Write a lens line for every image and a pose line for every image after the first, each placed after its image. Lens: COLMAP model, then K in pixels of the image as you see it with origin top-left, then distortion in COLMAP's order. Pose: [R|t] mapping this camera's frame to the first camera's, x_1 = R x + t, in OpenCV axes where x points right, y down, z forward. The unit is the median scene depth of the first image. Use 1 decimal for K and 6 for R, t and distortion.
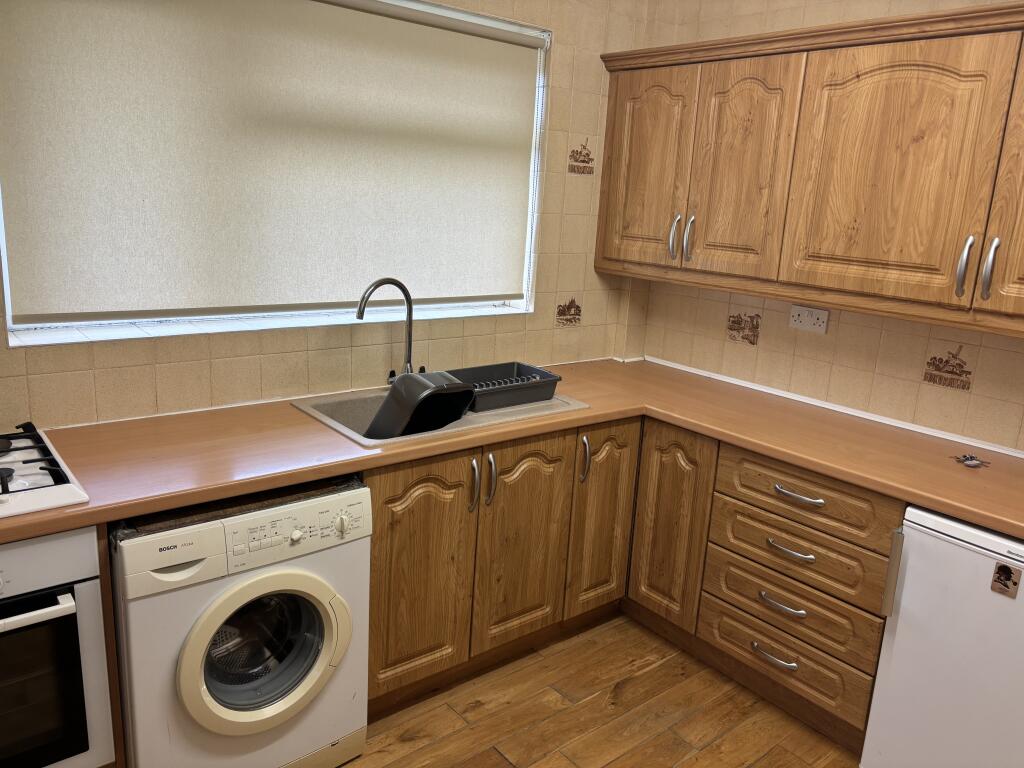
lens RADIAL K [[761.7, 0, 457.0], [0, 761.7, 383.1], [0, 0, 1]] dist [0.001498, -0.002787]
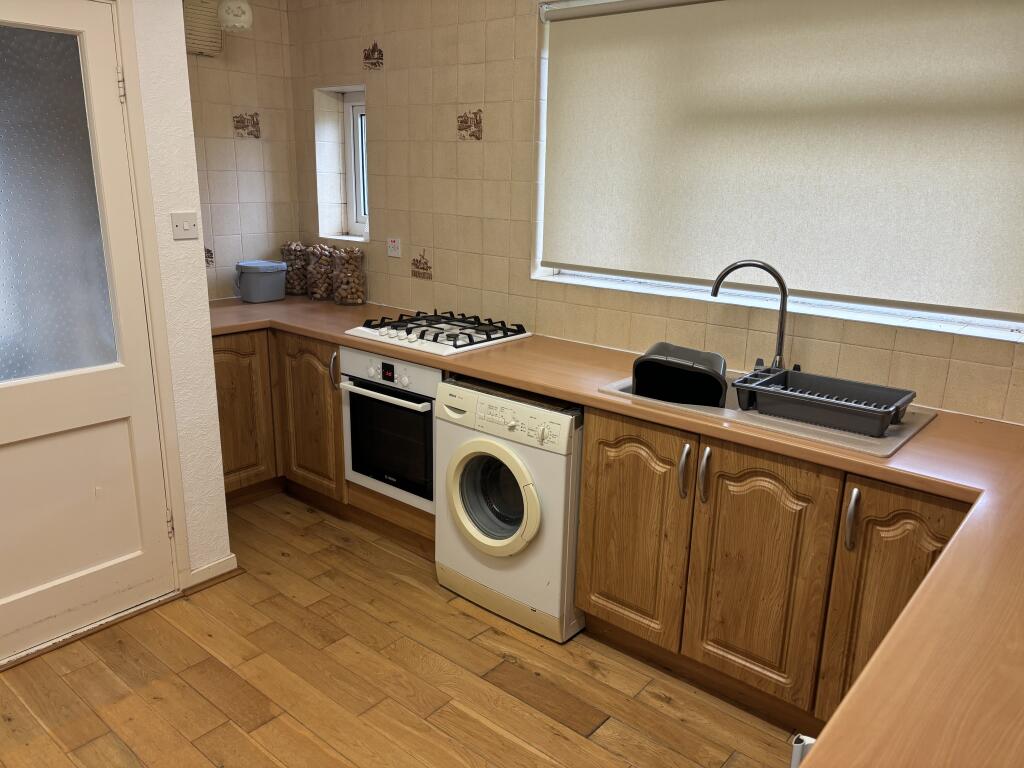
lens RADIAL K [[761.7, 0, 457.0], [0, 761.7, 383.1], [0, 0, 1]] dist [0.001498, -0.002787]
pose [[0.162812, 0.219558, -0.961918, 0.852698], [-0.242677, 0.953888, 0.176650, -0.071460], [0.956347, 0.204675, 0.208586, 0.473083]]
